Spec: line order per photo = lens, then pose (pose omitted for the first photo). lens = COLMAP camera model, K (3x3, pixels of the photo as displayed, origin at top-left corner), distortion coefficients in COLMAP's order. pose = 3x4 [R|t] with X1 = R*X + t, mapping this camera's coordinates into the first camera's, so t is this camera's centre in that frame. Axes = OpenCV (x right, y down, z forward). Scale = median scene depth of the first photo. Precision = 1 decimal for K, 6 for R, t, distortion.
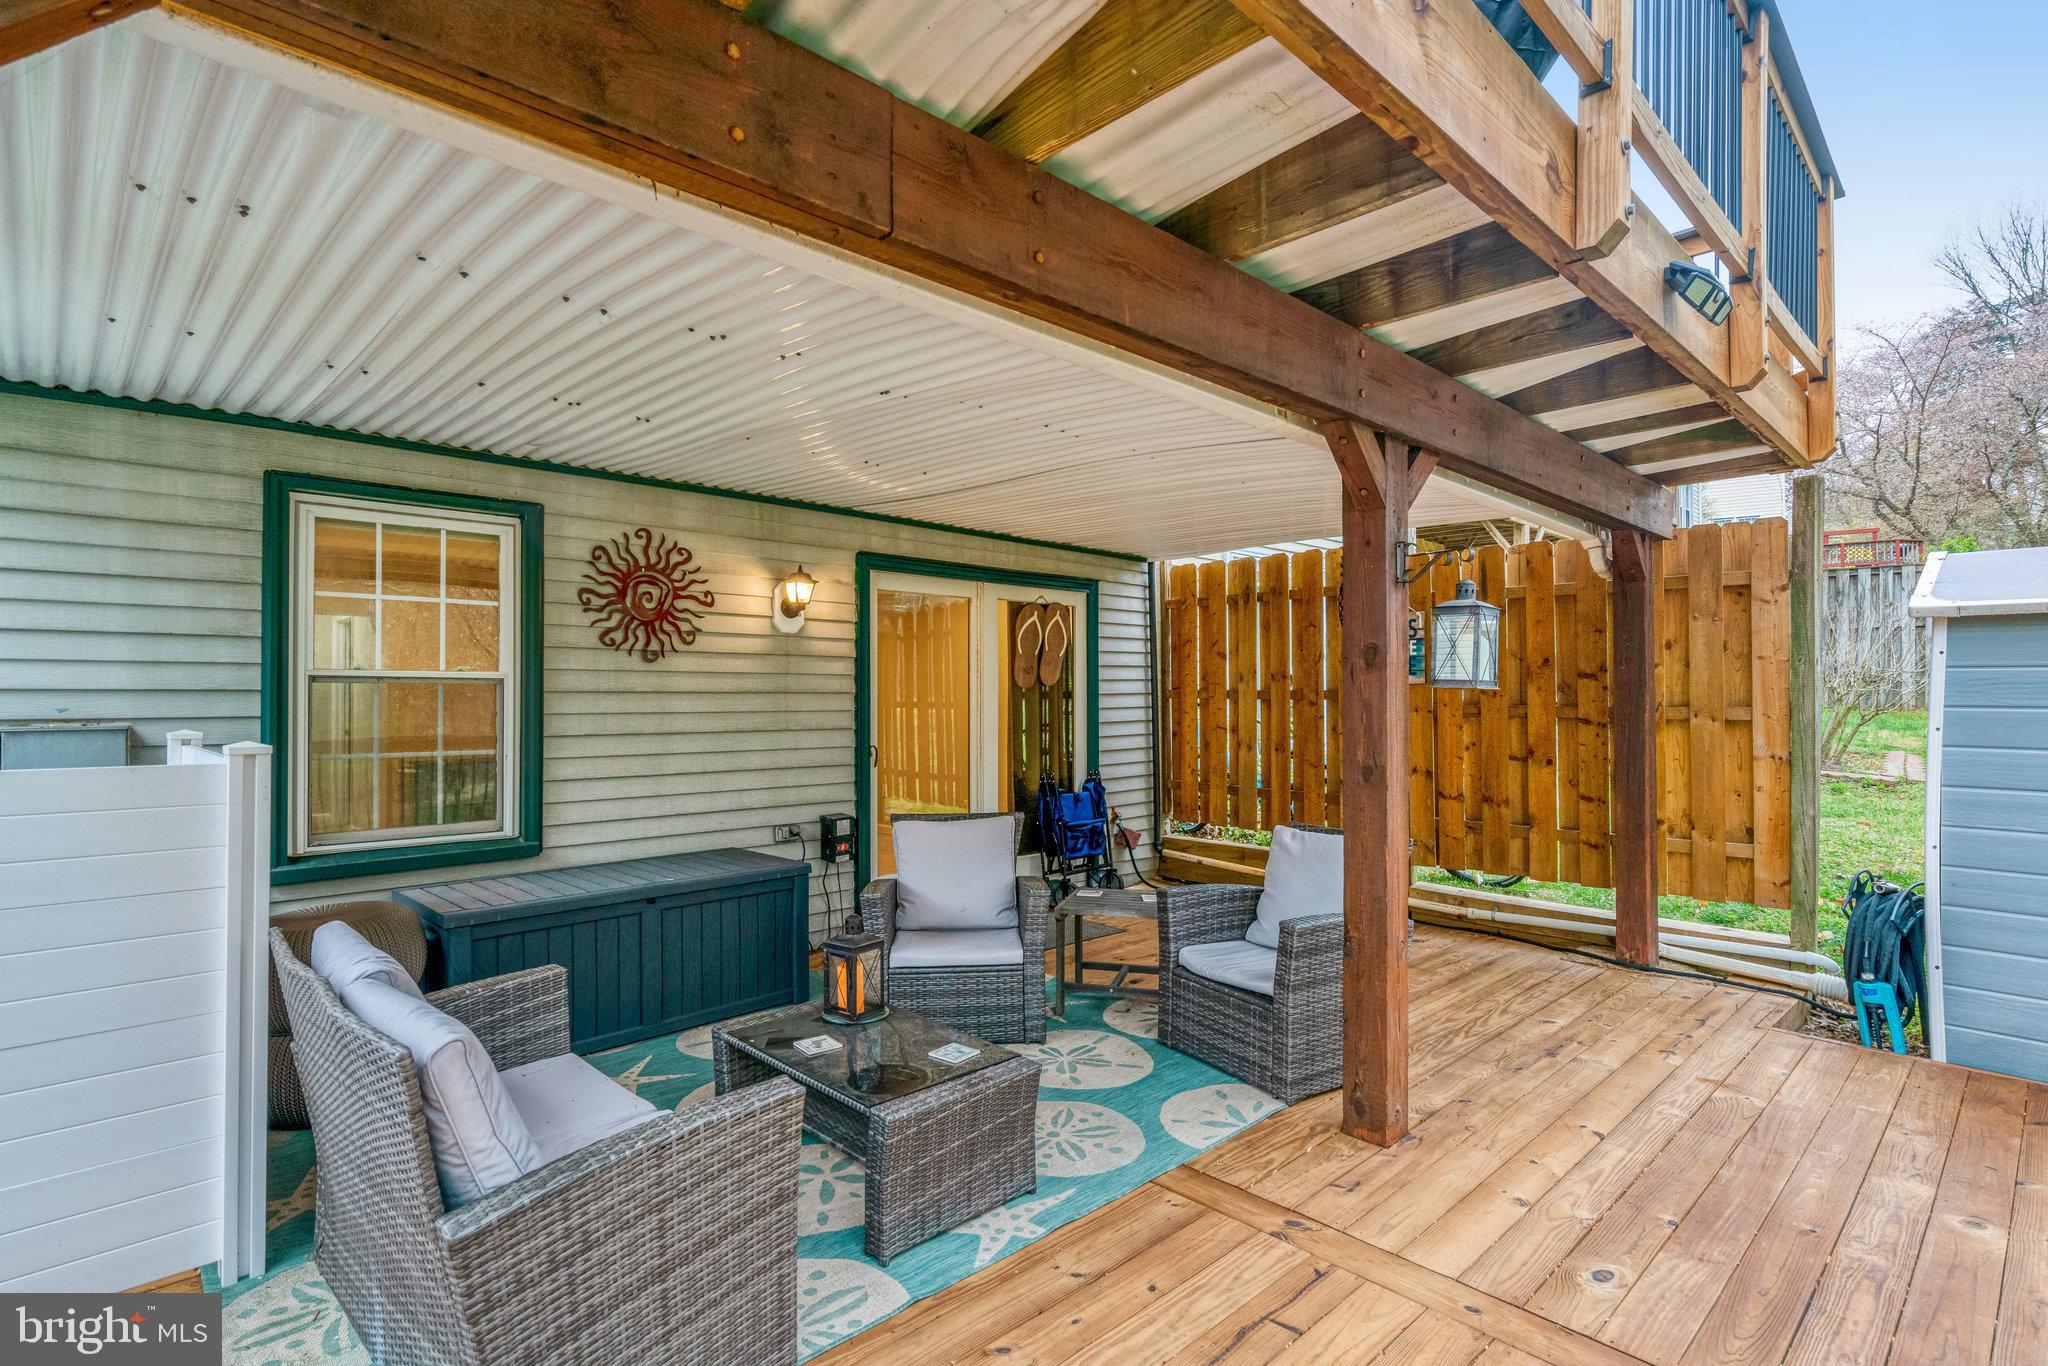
lens RADIAL K [[1004.6, 0, 1007.9], [0, 1004.6, 680.3], [0, 0, 1]] dist [-0.017710, 0.014918]
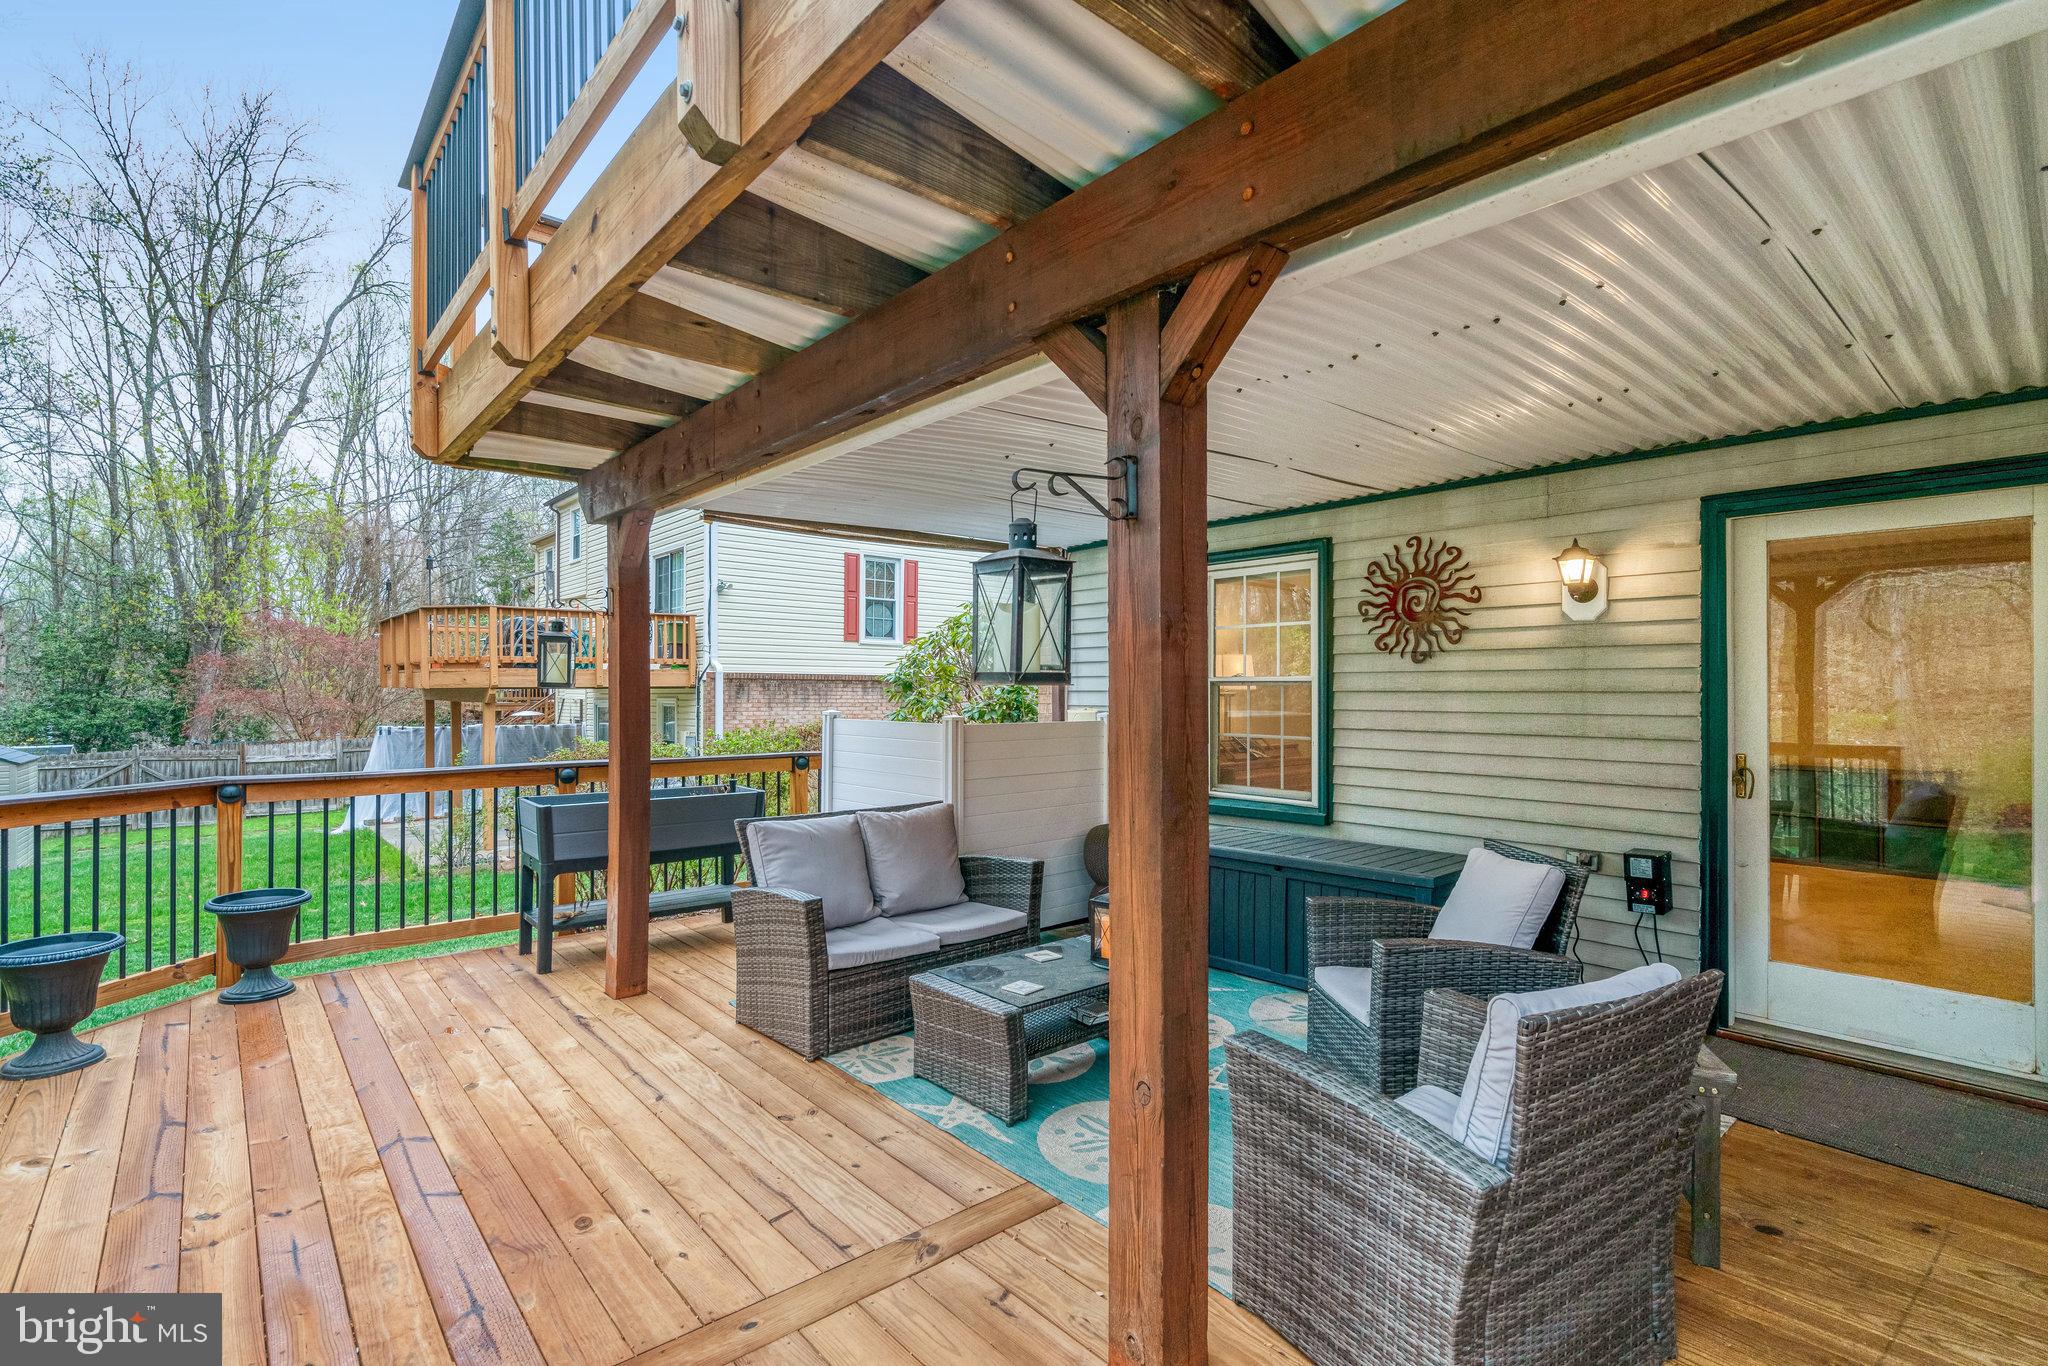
lens RADIAL K [[966.4, 0, 1022.9], [0, 966.4, 690.4], [0, 0, 1]] dist [-0.054957, 0.023844]
pose [[-0.059653, -0.003923, -0.998211, 0.658440], [0.013178, 0.999902, -0.004717, 0.009641], [0.998132, -0.013436, -0.059596, 0.638408]]
